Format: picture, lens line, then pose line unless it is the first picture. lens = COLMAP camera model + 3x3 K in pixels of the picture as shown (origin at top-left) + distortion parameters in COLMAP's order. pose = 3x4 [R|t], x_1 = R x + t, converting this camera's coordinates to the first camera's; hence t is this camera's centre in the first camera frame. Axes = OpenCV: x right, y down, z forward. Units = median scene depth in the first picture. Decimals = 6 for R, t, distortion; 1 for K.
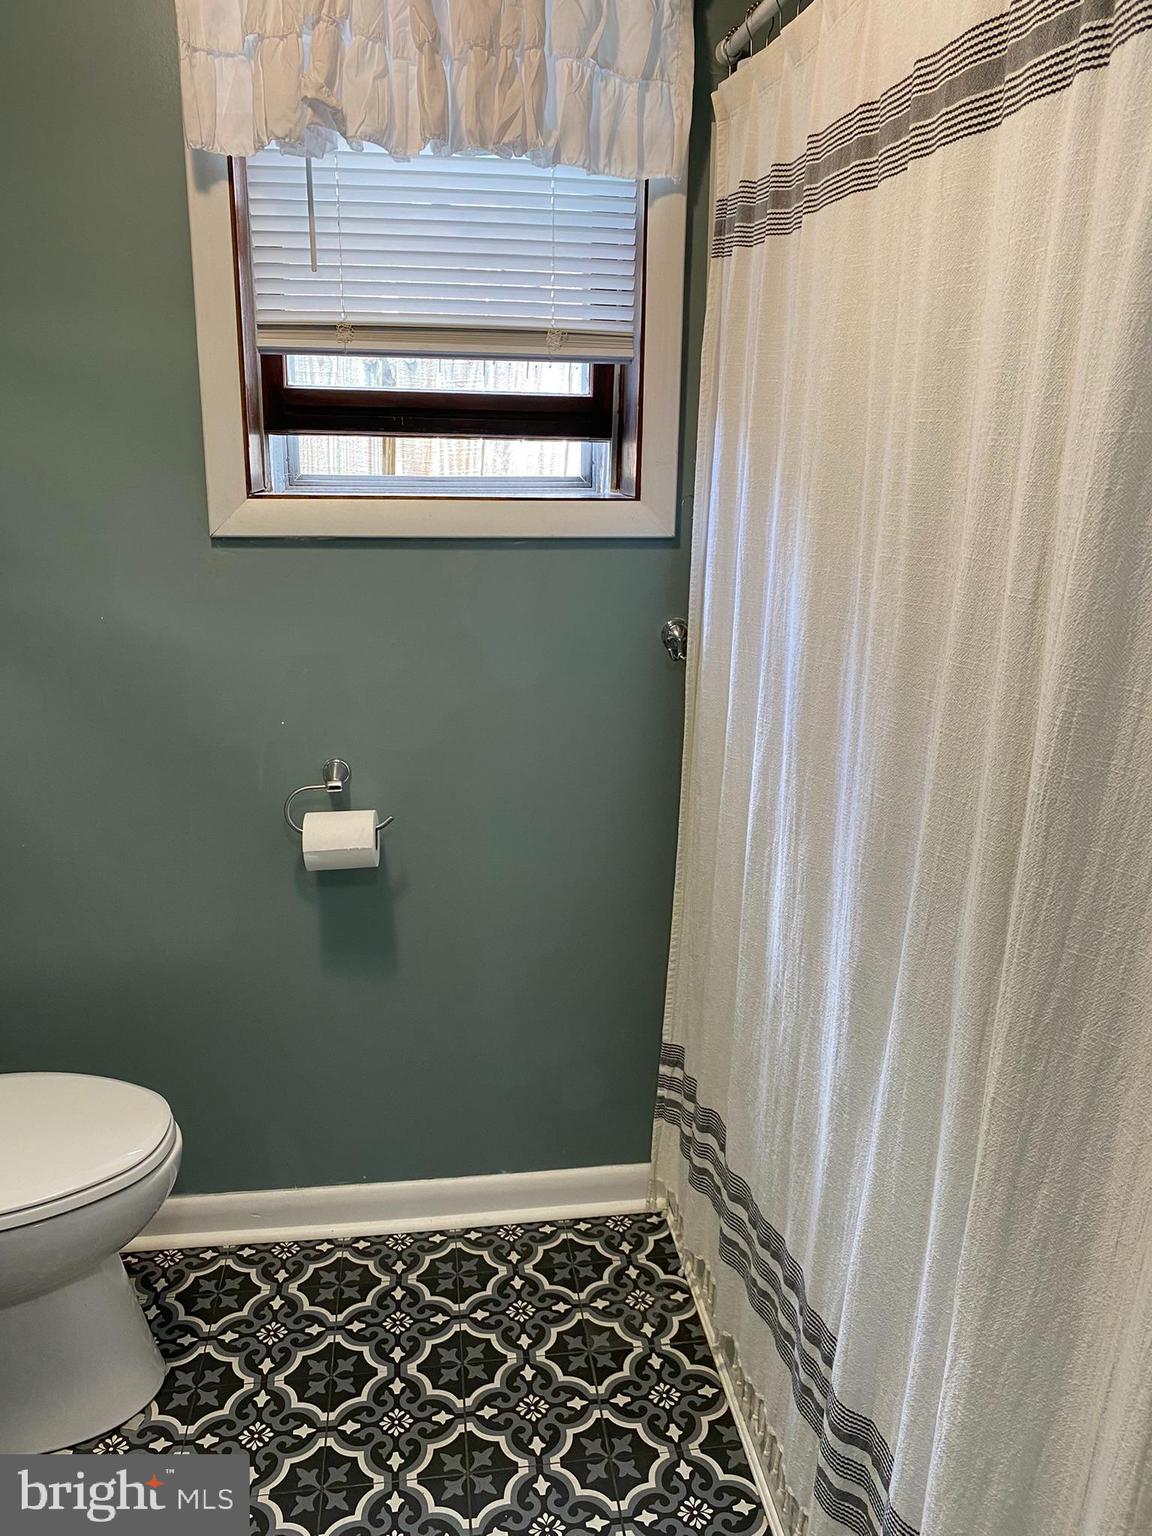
lens RADIAL K [[1112.0, 0, 576.0], [0, 1112.0, 768.0], [0, 0, 1]] dist [-0.034198, 0.009726]
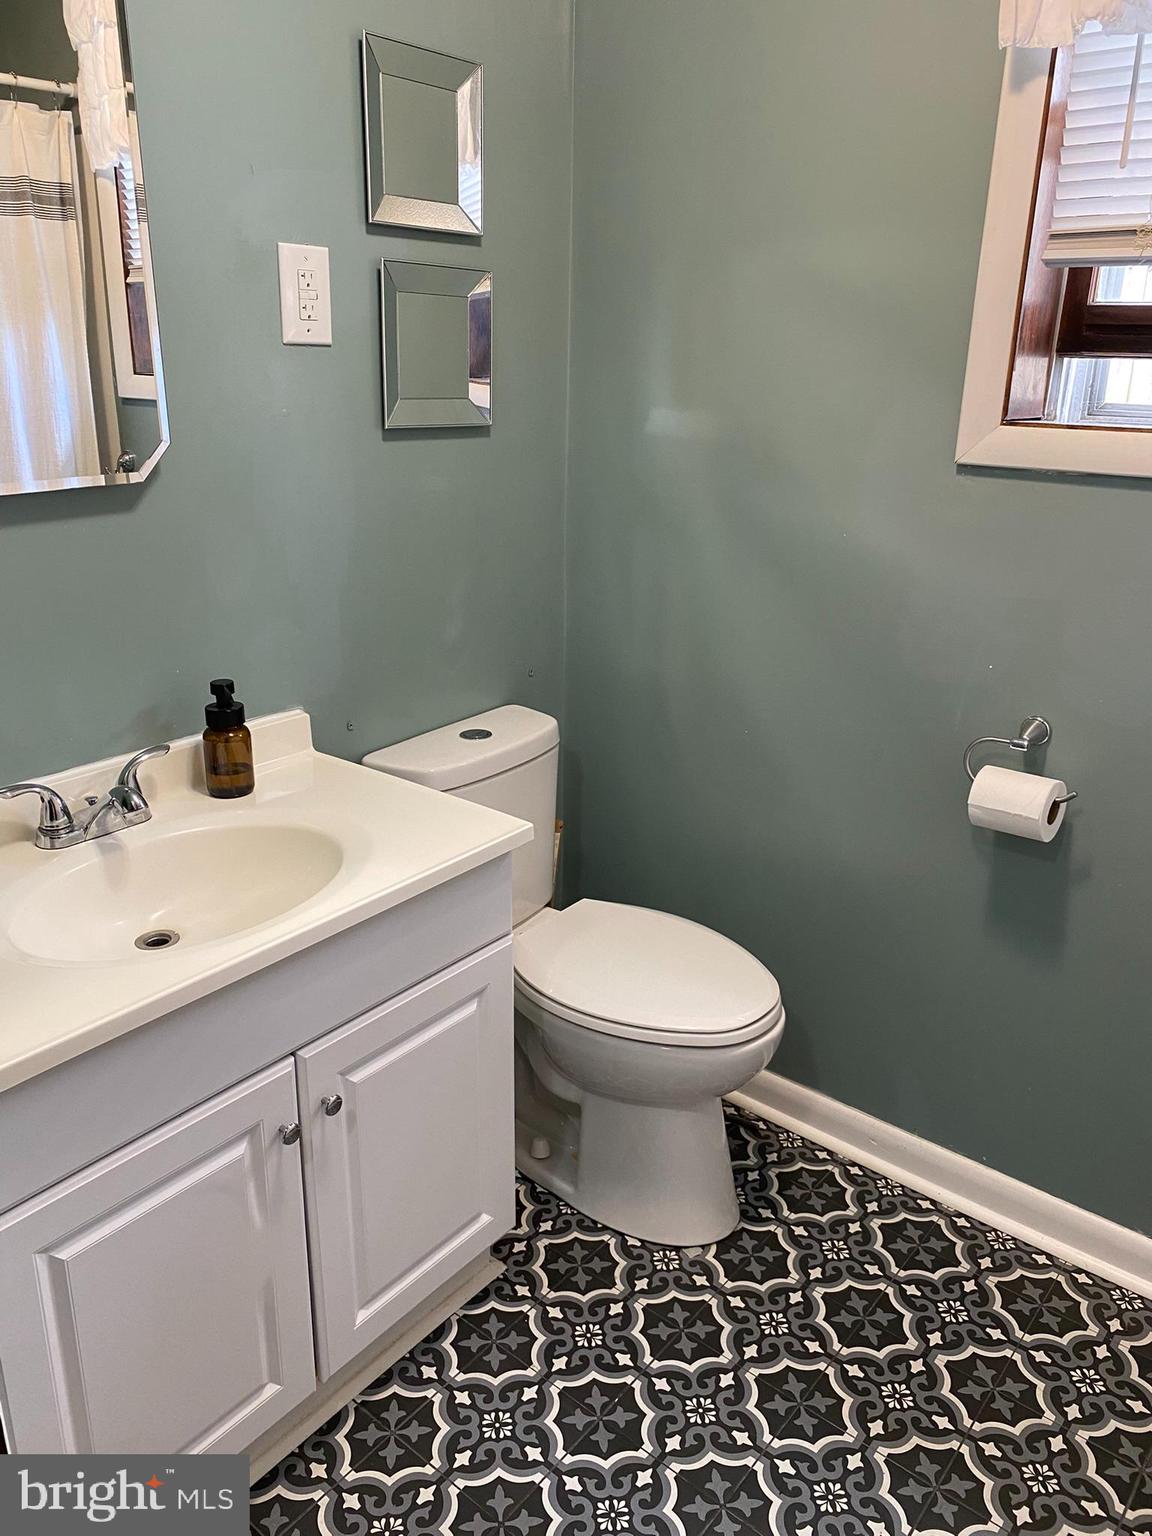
lens RADIAL K [[1112.0, 0, 576.0], [0, 1112.0, 768.0], [0, 0, 1]] dist [-0.034198, 0.009726]
pose [[0.678703, 0.248010, -0.691270, 0.161814], [-0.206568, 0.967721, 0.144382, -0.019772], [0.704764, 0.044802, 0.708026, 0.082925]]
